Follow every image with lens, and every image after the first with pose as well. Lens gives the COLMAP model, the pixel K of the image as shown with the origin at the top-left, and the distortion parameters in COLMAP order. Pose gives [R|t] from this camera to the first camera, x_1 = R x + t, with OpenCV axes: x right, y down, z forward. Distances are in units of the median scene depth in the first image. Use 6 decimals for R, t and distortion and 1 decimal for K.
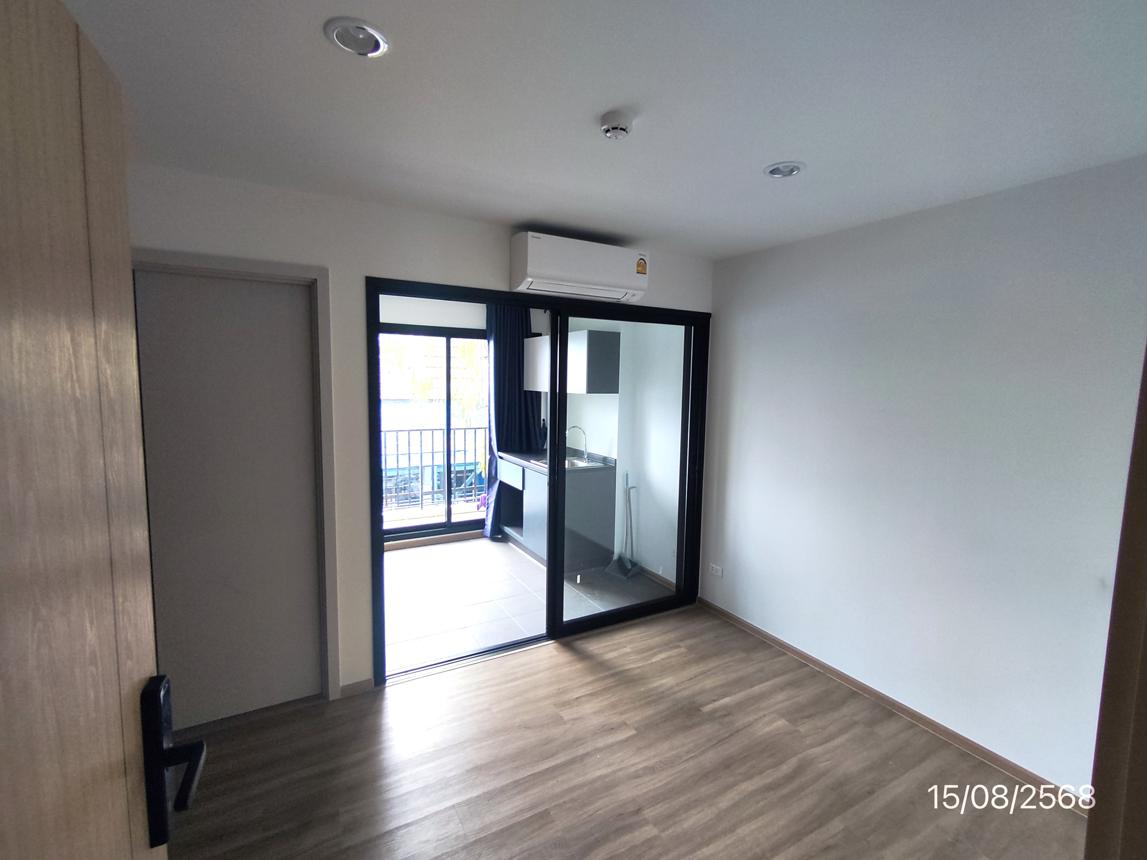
lens RADIAL K [[532.4, 0, 573.5], [0, 532.4, 430.0], [0, 0, 1]] dist [-0.001109, -0.000016]
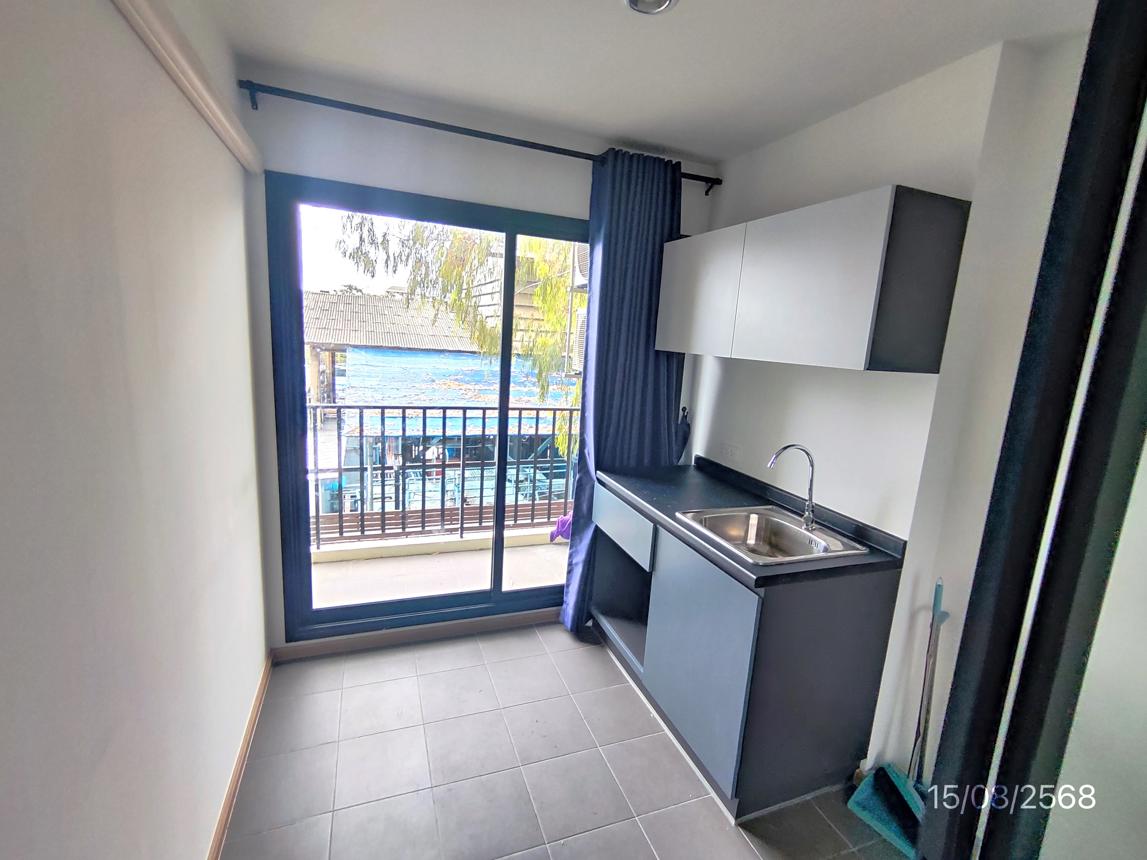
lens RADIAL K [[532.4, 0, 573.5], [0, 532.4, 430.0], [0, 0, 1]] dist [-0.001109, -0.000016]
pose [[0.987593, 0.070976, -0.140080, -0.095444], [-0.059284, 0.994534, 0.085952, -0.039440], [0.145415, -0.076581, 0.986402, 0.500901]]
